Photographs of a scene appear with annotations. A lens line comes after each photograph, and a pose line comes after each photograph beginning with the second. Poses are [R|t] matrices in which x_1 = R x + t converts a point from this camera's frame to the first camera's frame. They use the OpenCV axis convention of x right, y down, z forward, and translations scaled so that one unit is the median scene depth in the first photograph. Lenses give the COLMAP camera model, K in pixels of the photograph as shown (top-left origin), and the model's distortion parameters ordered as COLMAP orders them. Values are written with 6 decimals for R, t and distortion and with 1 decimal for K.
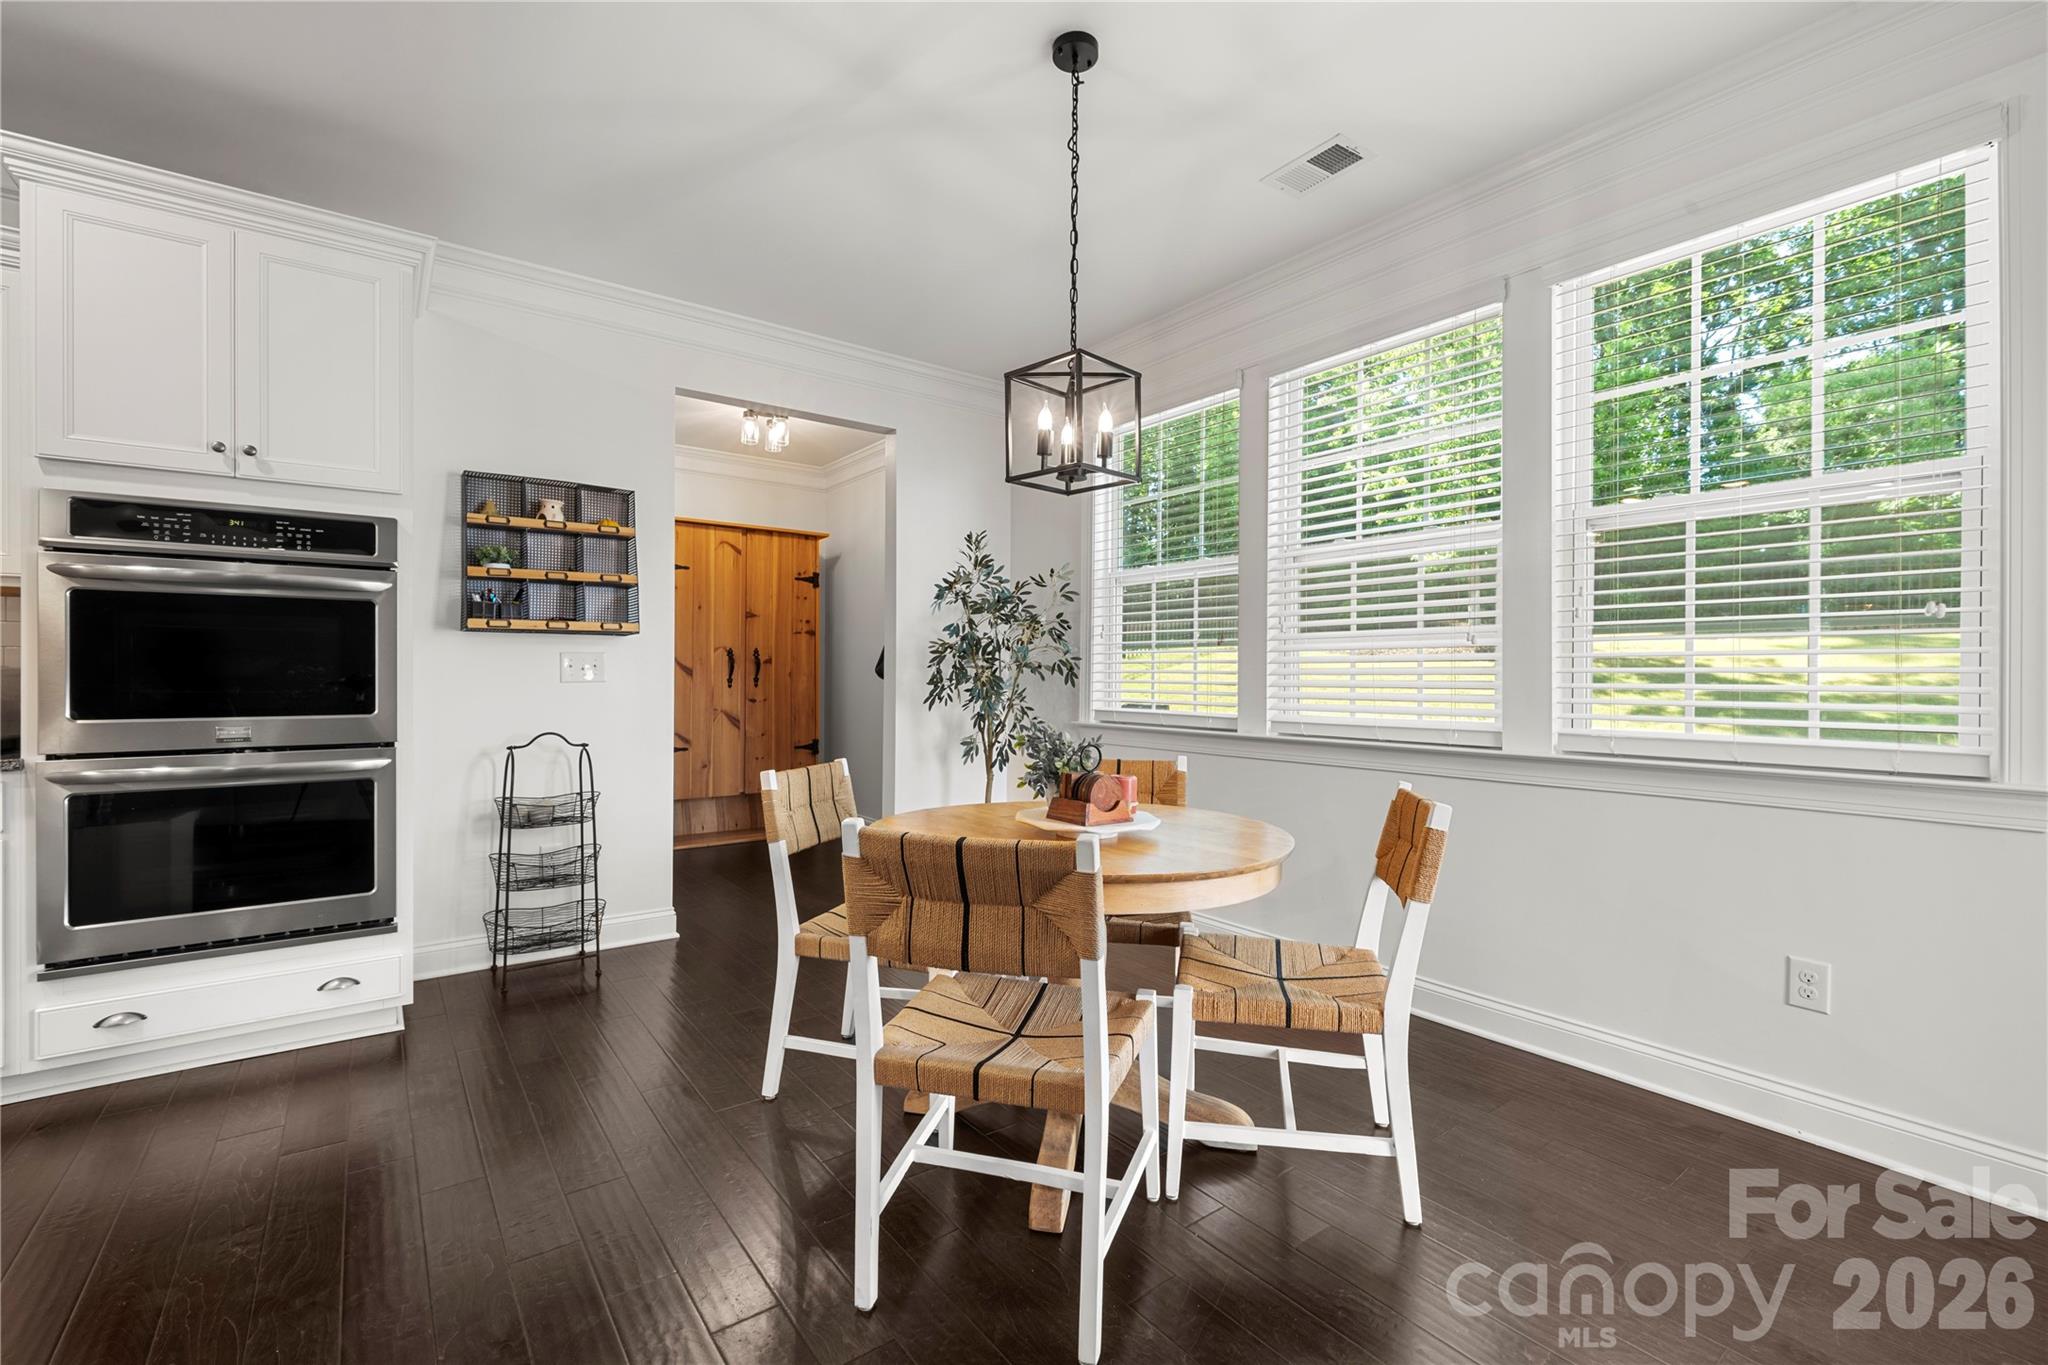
lens RADIAL K [[868.9, 0, 987.6], [0, 868.9, 680.2], [0, 0, 1]] dist [0.002423, 0.001003]
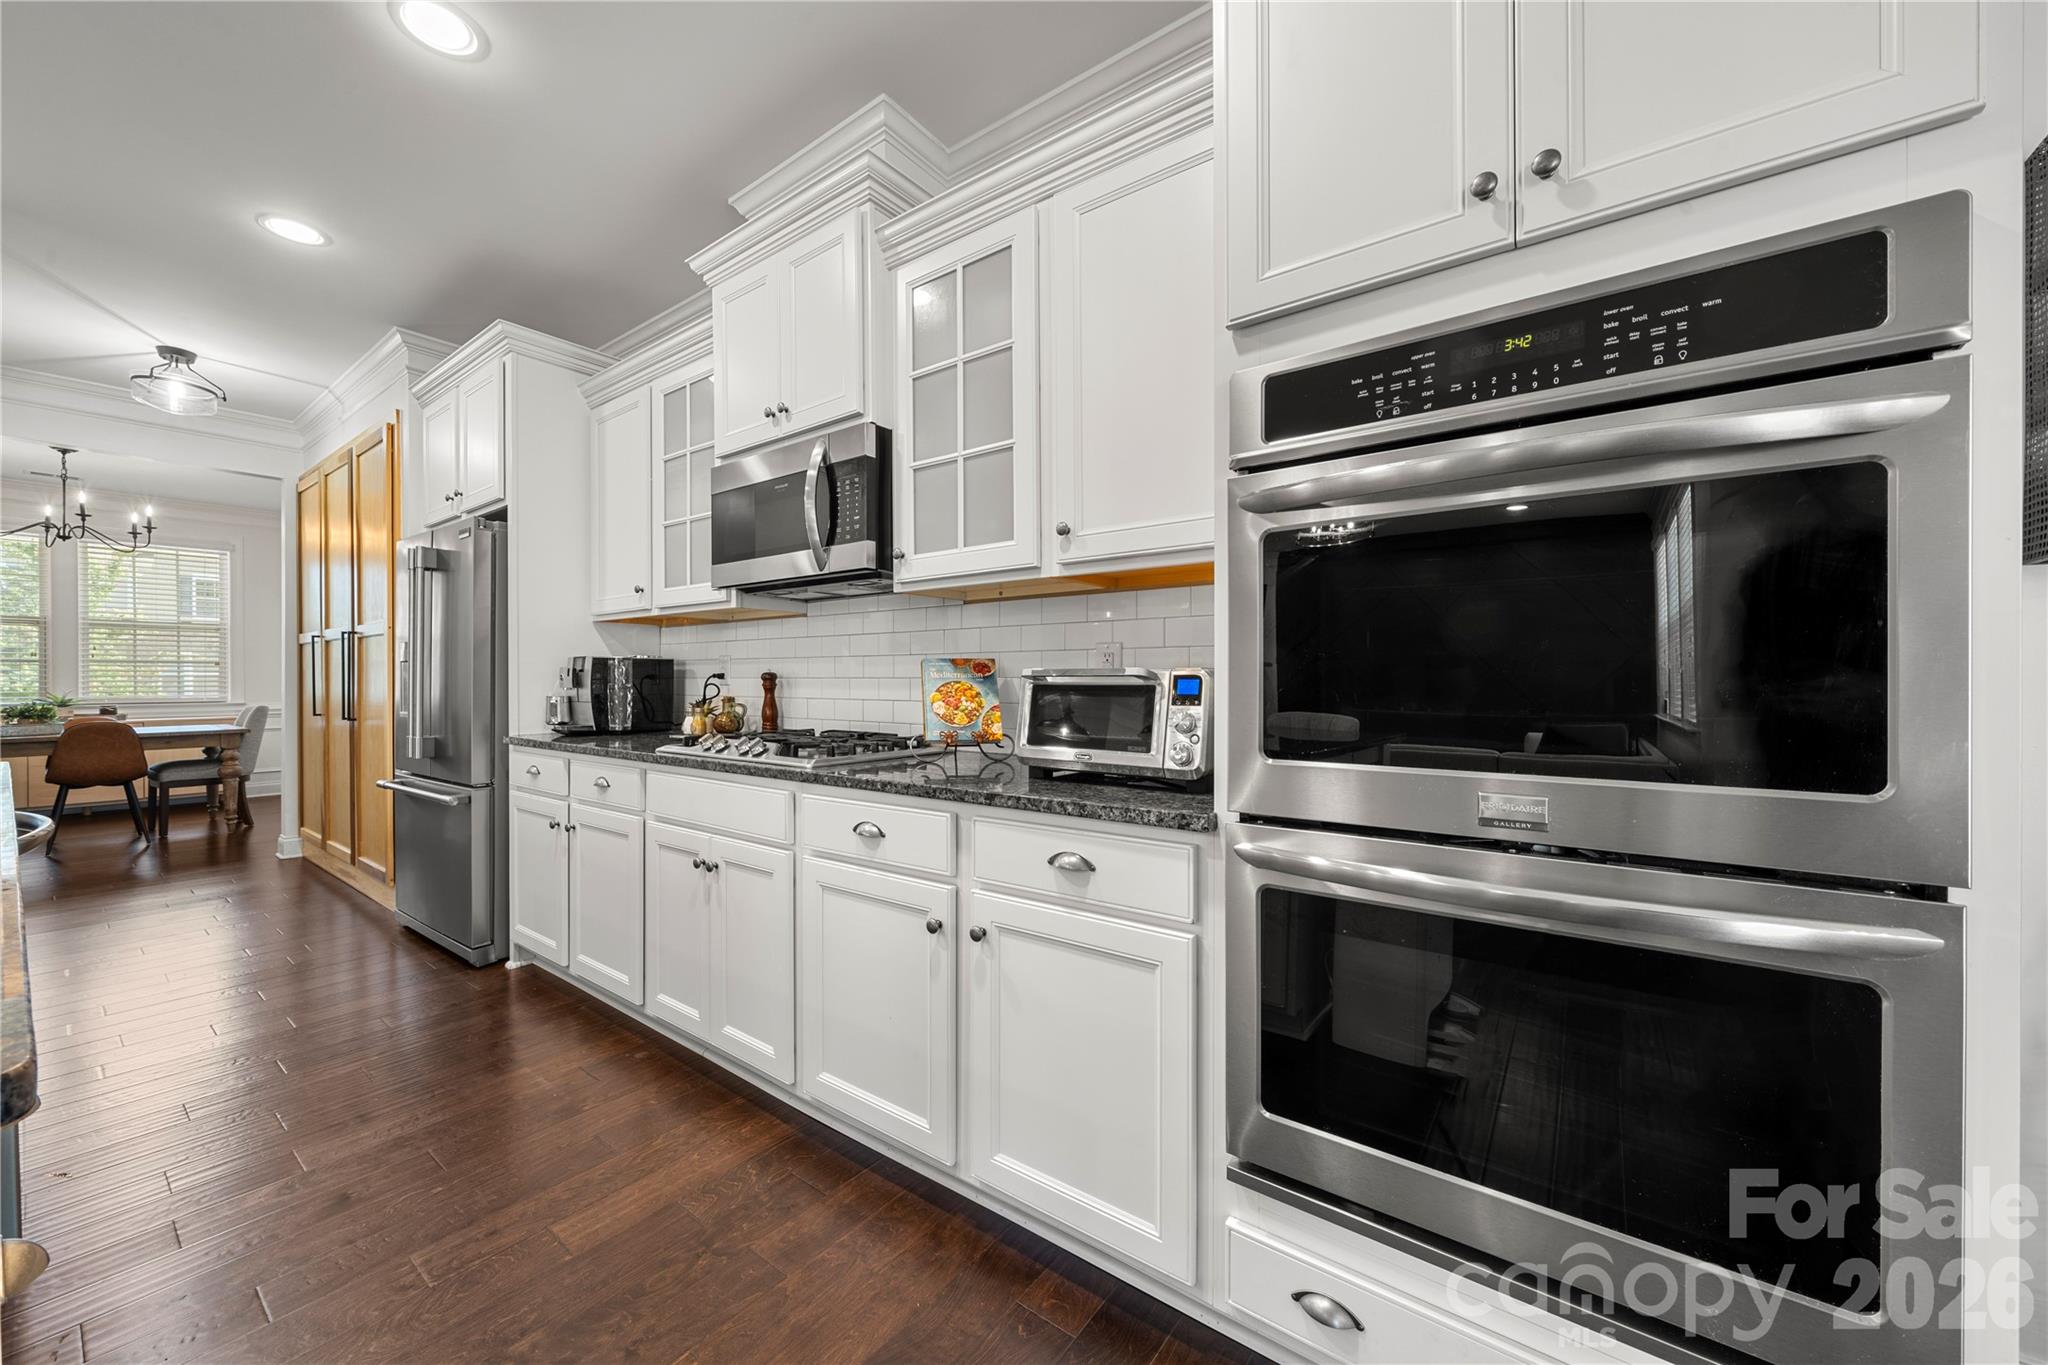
lens RADIAL K [[774.1, 0, 1019.3], [0, 774.1, 684.6], [0, 0, 1]] dist [-0.001872, -0.000519]
pose [[0.280223, 0.002863, -0.959931, -0.557953], [-0.001298, 0.999996, 0.002604, -0.004150], [0.959934, 0.000517, 0.280225, 0.648898]]
